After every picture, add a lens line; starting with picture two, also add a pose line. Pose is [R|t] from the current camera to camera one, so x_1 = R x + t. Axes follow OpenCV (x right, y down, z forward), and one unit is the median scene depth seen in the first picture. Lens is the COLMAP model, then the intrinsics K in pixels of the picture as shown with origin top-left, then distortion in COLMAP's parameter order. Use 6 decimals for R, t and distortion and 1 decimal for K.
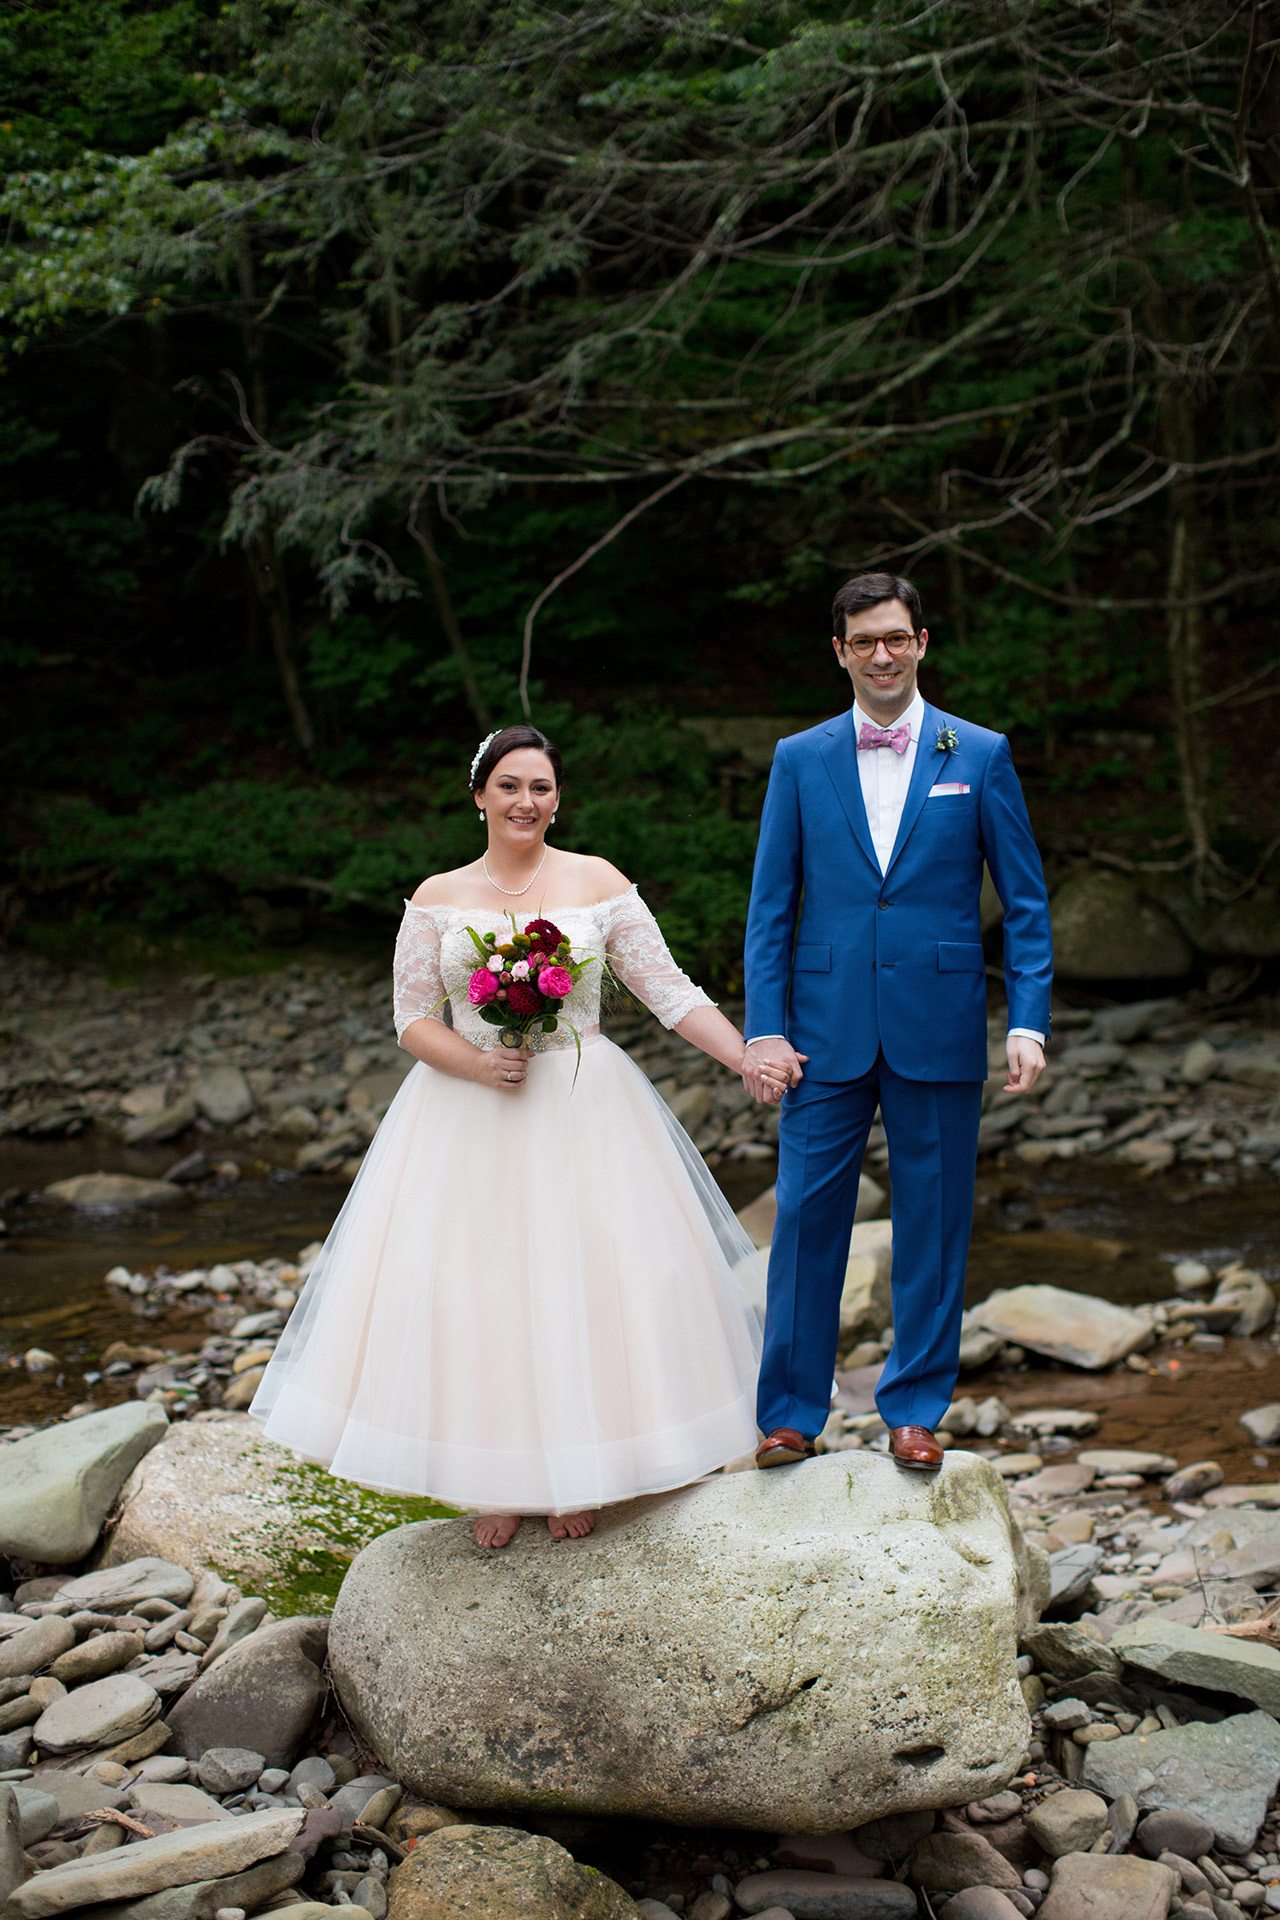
lens RADIAL K [[2831.2, 0, 639.6], [0, 2831.2, 959.8], [0, 0, 1]] dist [-0.054388, 0.000000]
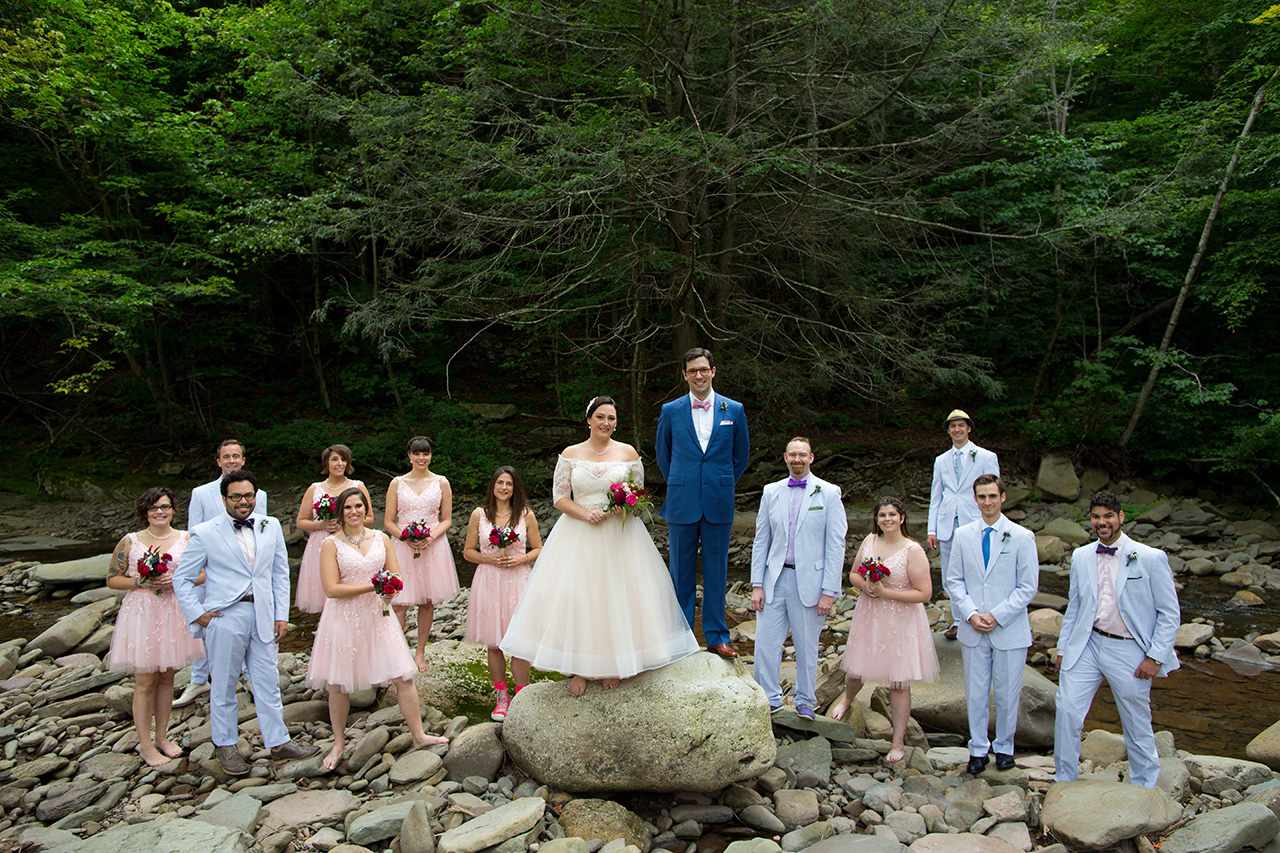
lens RADIAL K [[897.0, 0, 640.0], [0, 897.0, 430.1], [0, 0, 1]] dist [0.005919, -0.001584]
pose [[0.963910, 0.019451, 0.265517, -0.235816], [-0.003625, 0.998194, -0.059966, 0.004636], [-0.266204, 0.056840, 0.962239, 0.130706]]
